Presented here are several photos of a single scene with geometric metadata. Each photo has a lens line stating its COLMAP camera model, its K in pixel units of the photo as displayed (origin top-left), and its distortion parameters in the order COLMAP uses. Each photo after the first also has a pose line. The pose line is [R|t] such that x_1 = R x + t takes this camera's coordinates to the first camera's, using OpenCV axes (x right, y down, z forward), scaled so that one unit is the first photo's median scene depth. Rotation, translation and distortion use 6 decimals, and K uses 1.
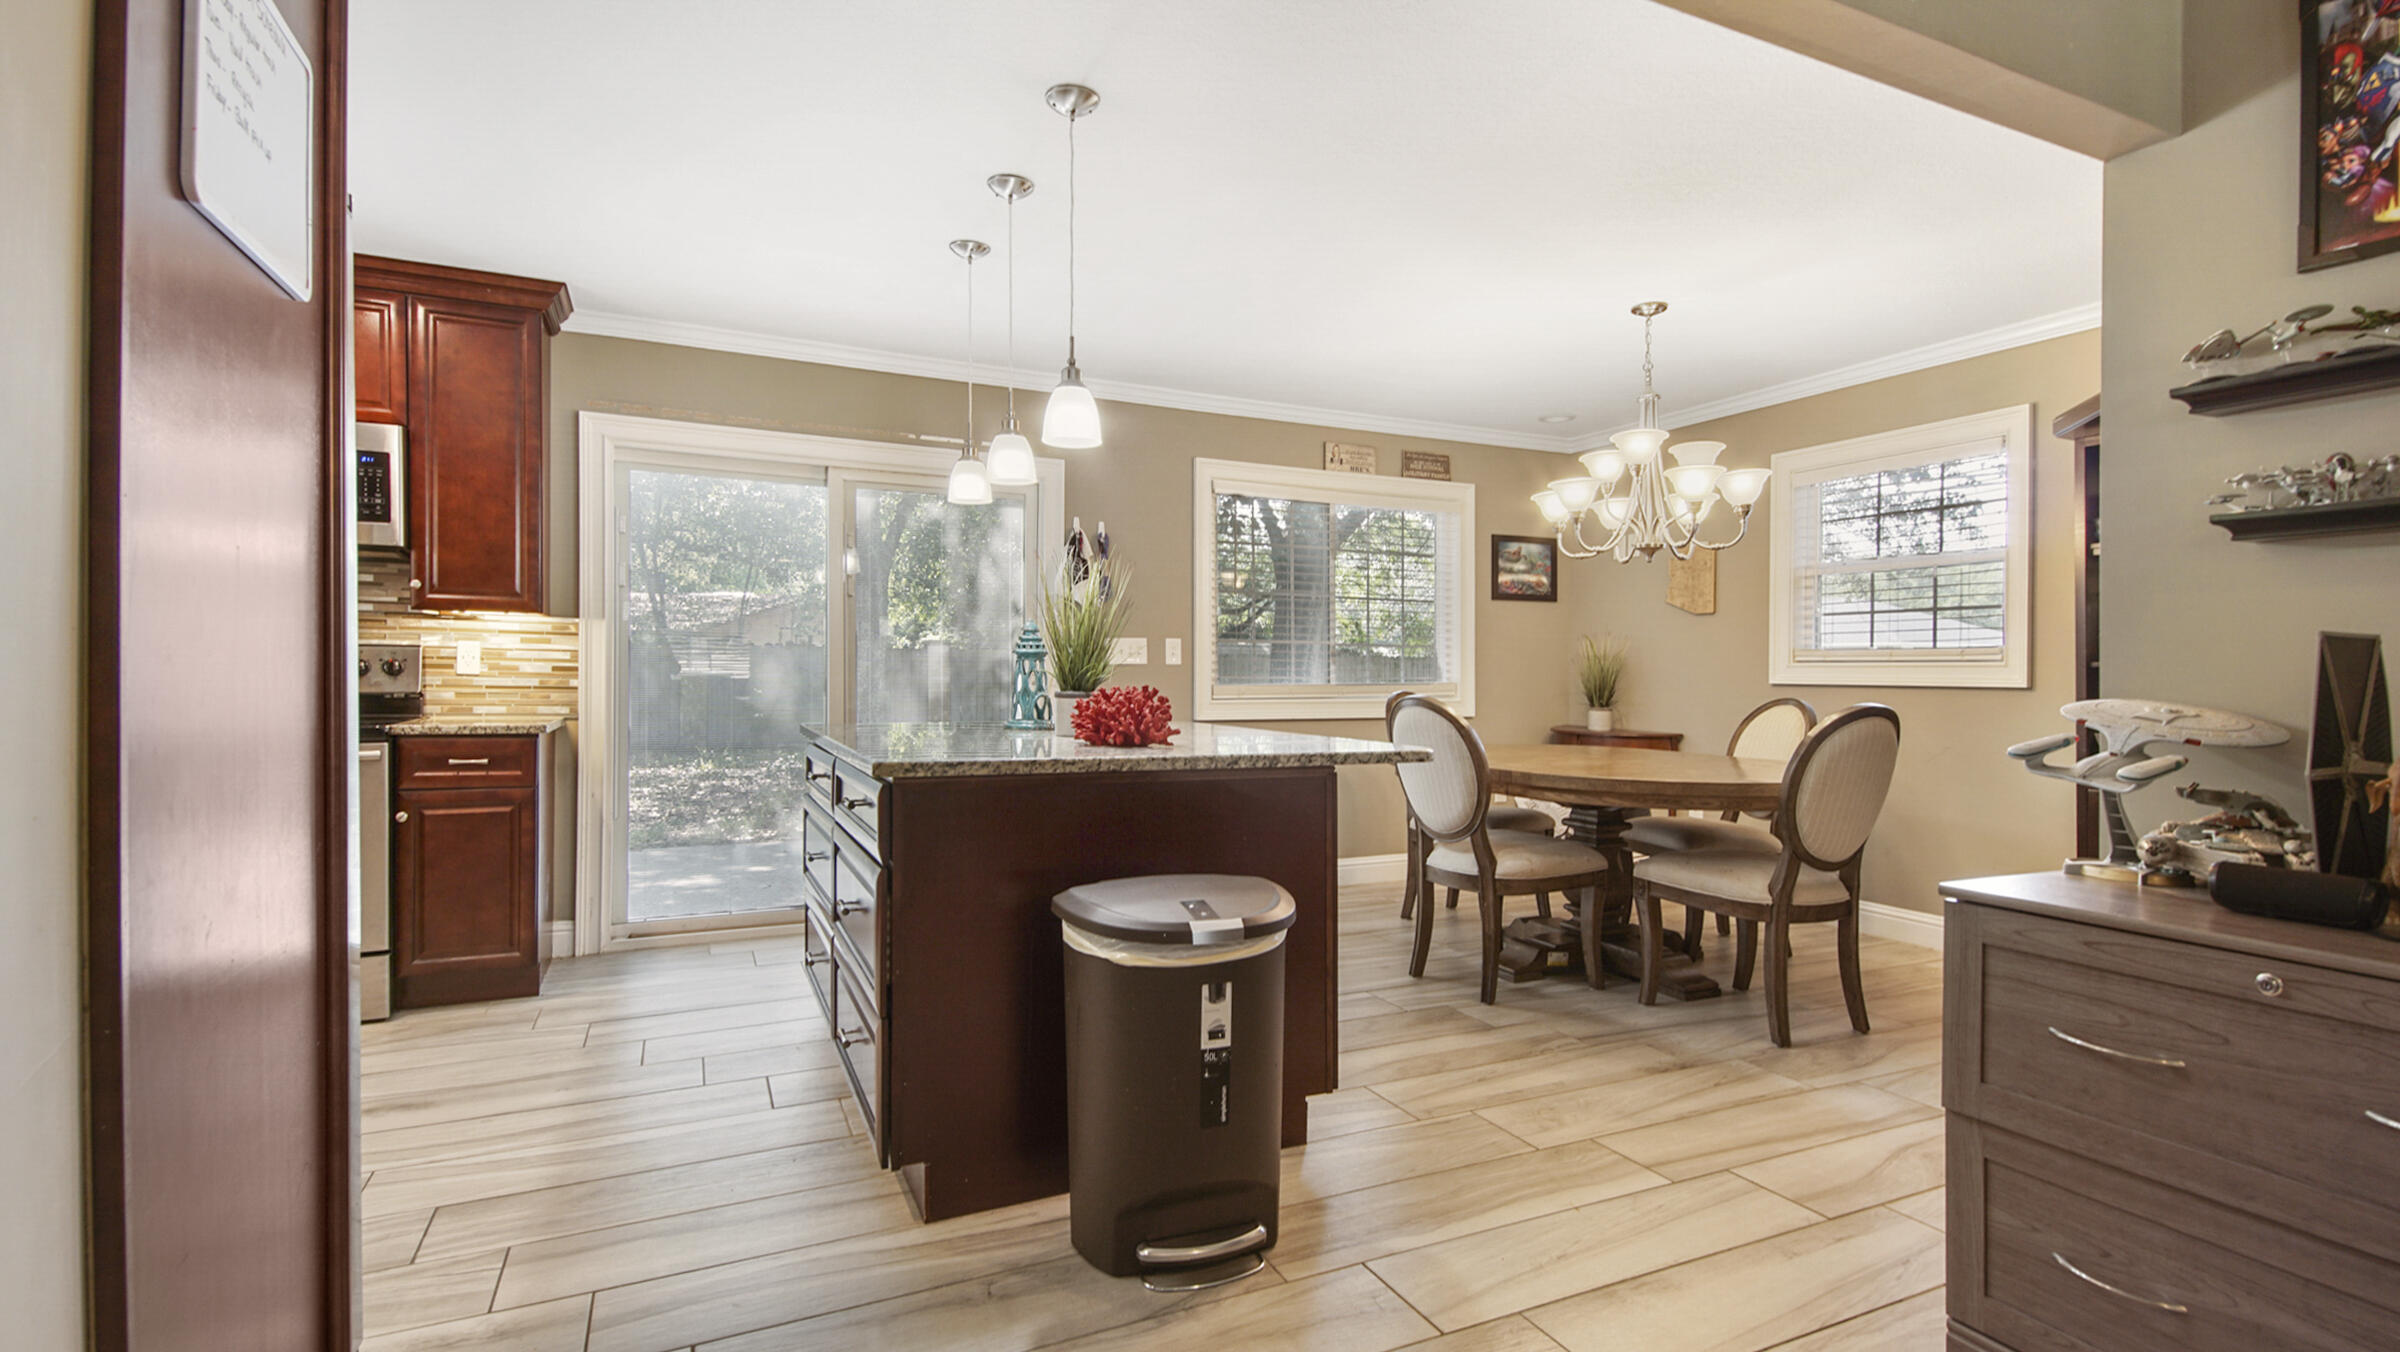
lens RADIAL K [[1109.9, 0, 1213.4], [0, 1109.9, 671.9], [0, 0, 1]] dist [0.048953, -0.043977]
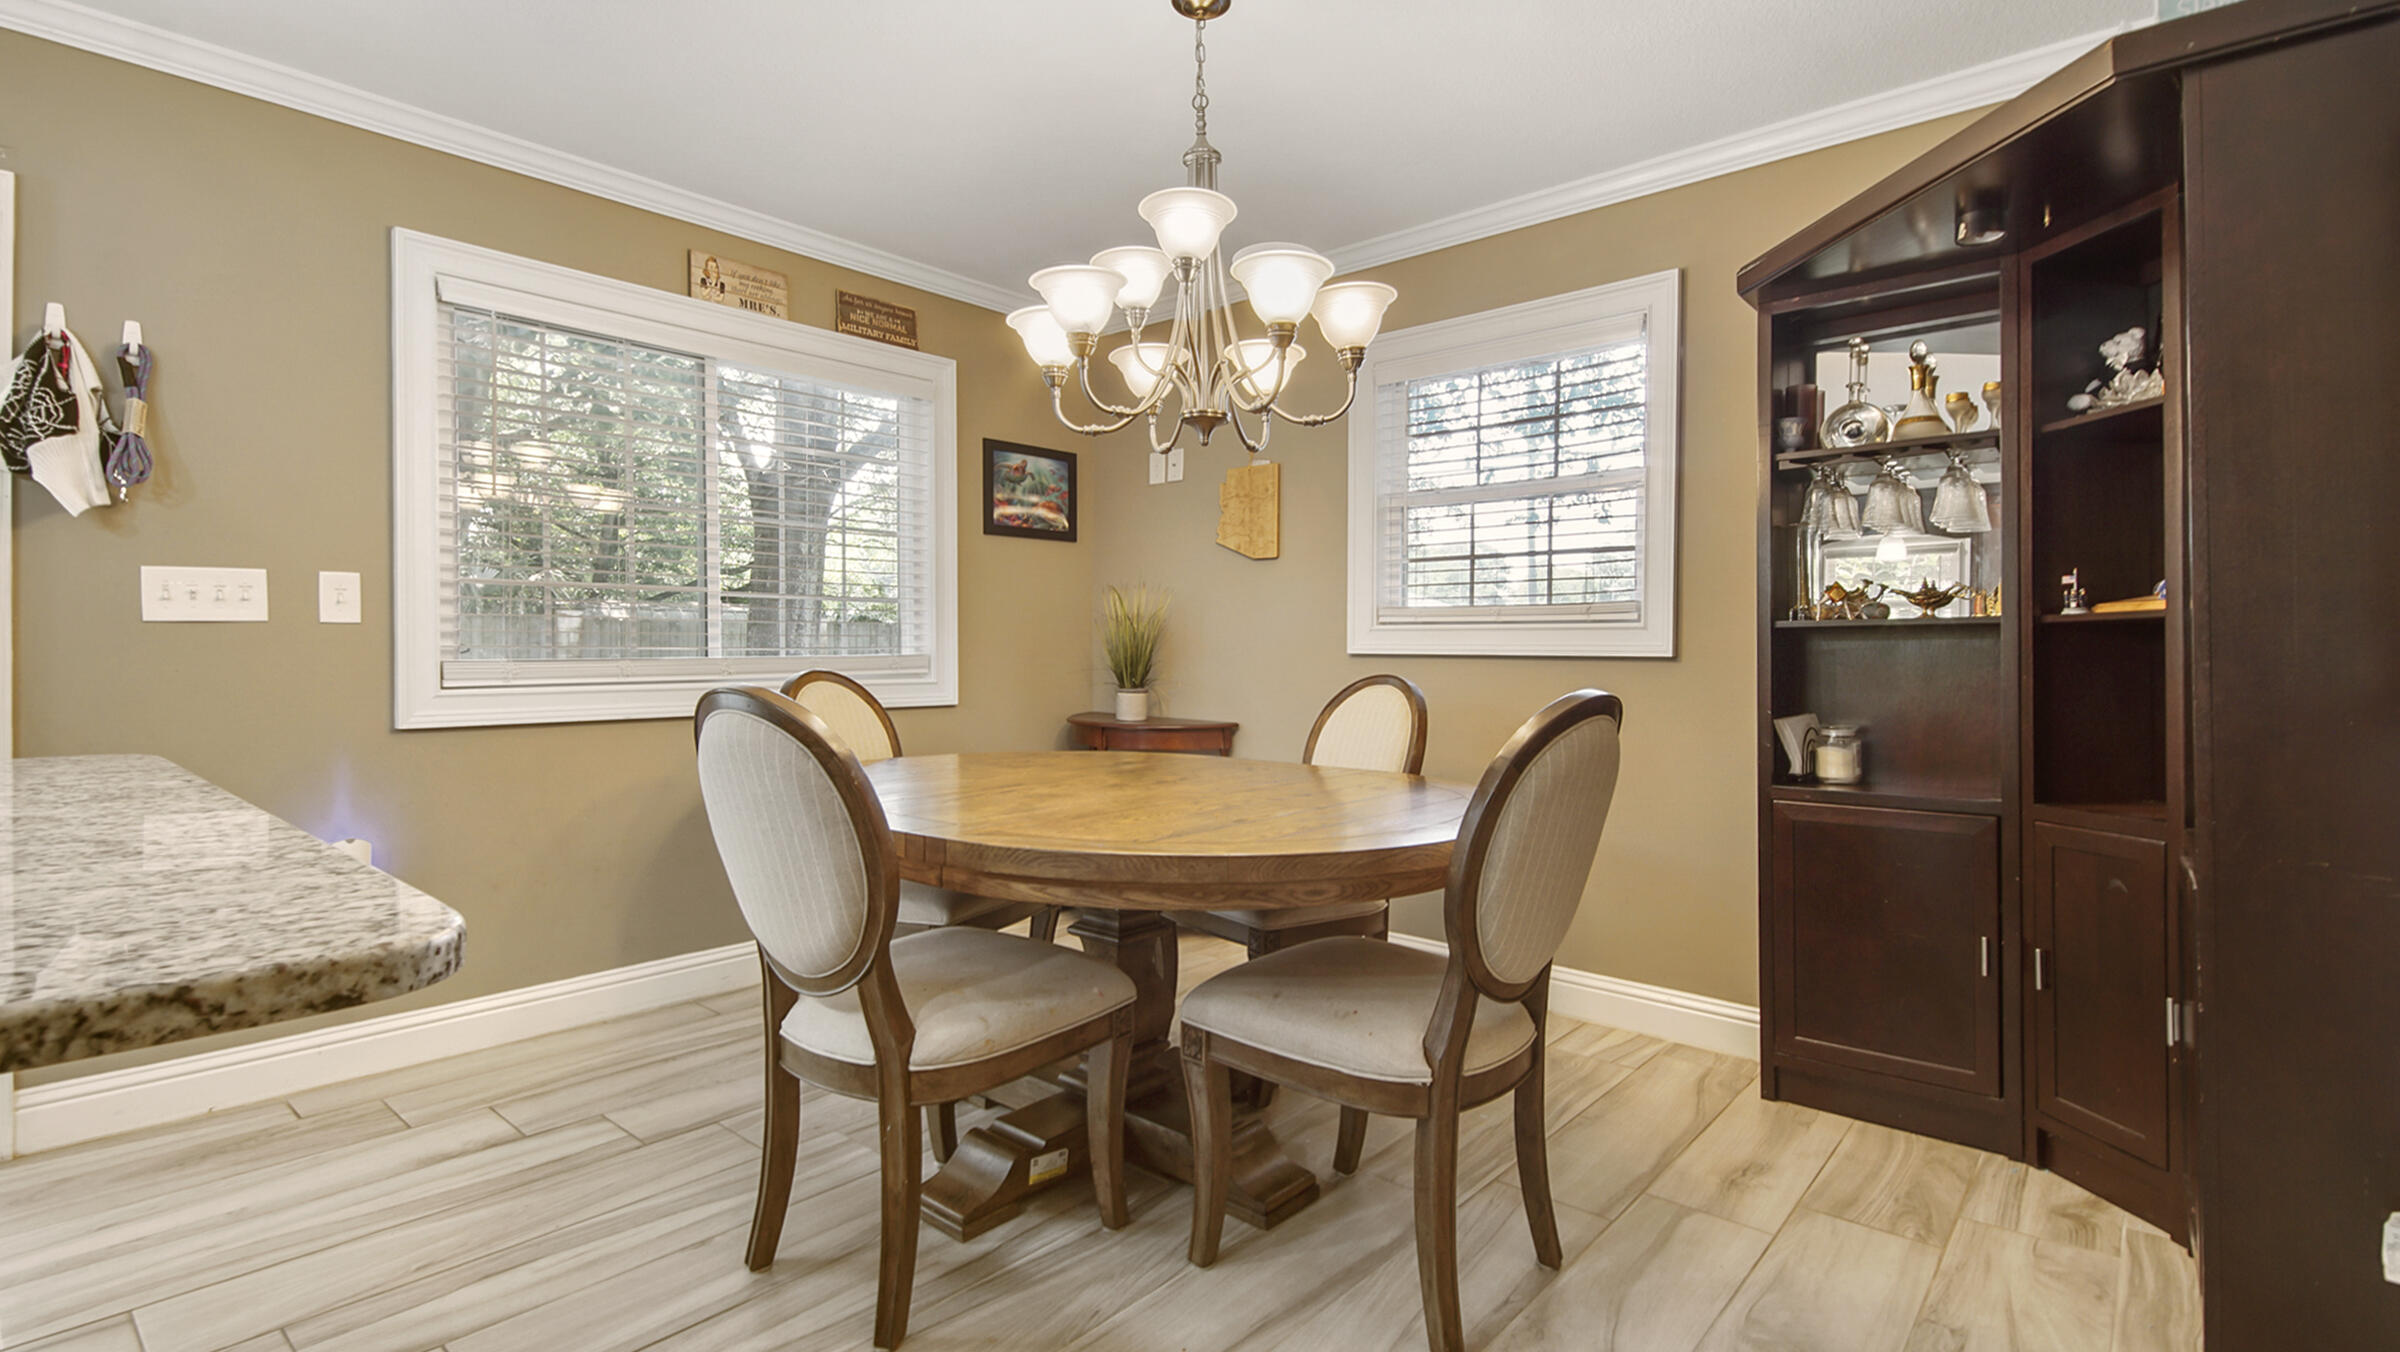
lens RADIAL K [[1109.9, 0, 1213.4], [0, 1109.9, 671.9], [0, 0, 1]] dist [0.048953, -0.043977]
pose [[0.921810, -0.011601, 0.387469, 0.173096], [0.001317, 0.999640, 0.026798, 0.003726], [-0.387641, -0.024192, 0.921493, 0.472080]]
